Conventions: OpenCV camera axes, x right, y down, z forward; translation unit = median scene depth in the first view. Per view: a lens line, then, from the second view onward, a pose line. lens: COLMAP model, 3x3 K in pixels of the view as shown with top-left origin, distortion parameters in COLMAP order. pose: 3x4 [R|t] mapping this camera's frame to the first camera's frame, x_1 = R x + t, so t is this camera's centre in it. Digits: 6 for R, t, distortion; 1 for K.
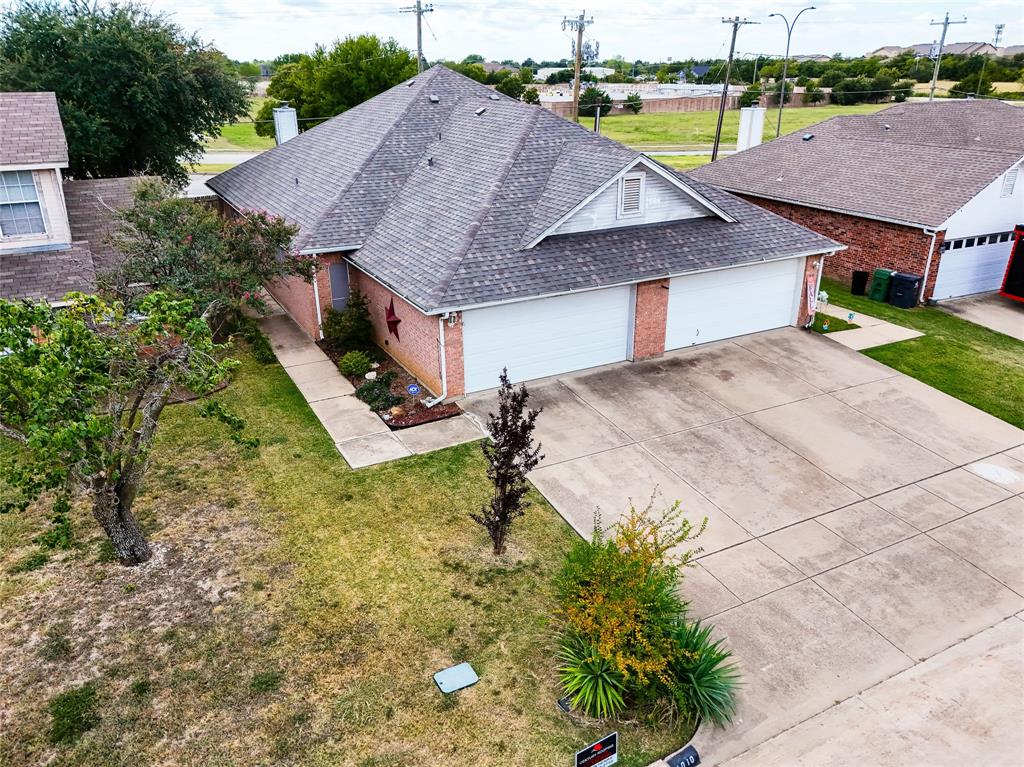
lens RADIAL K [[750.3, 0, 510.4], [0, 750.3, 384.0], [0, 0, 1]] dist [0.097259, -0.106701]
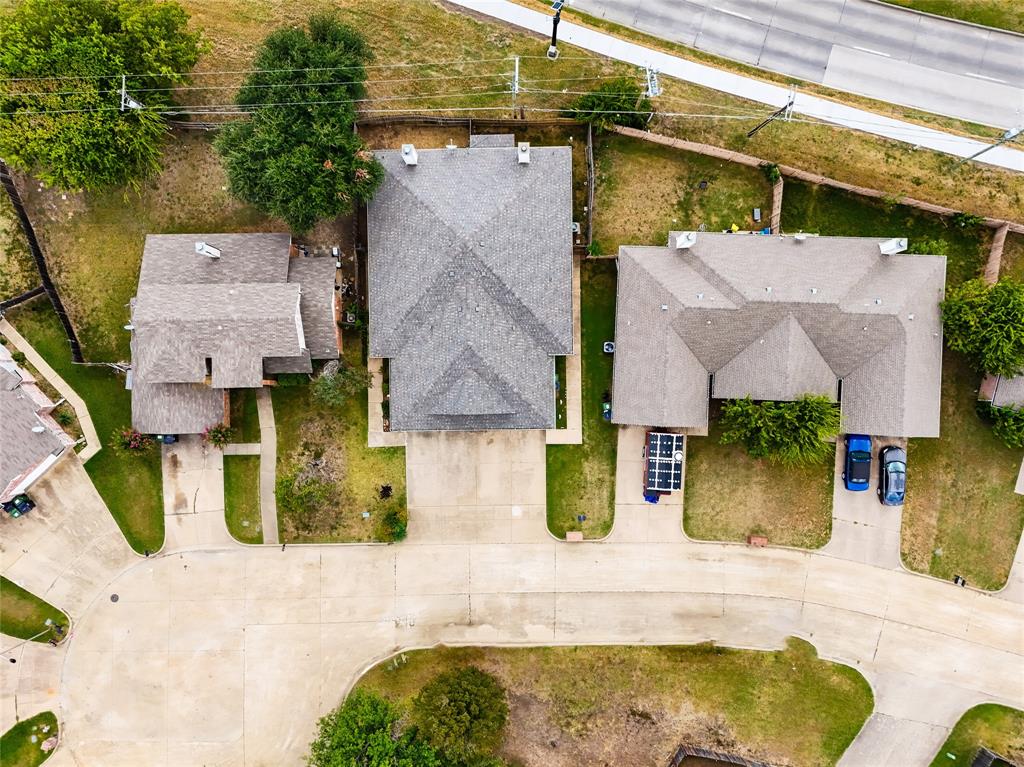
lens RADIAL K [[750.3, 0, 510.4], [0, 750.3, 384.0], [0, 0, 1]] dist [0.097259, -0.106701]
pose [[0.887499, 0.460561, -0.015122, 0.324251], [-0.164919, 0.348099, 0.922837, -3.311293], [0.430287, -0.816524, 0.384893, 0.024801]]
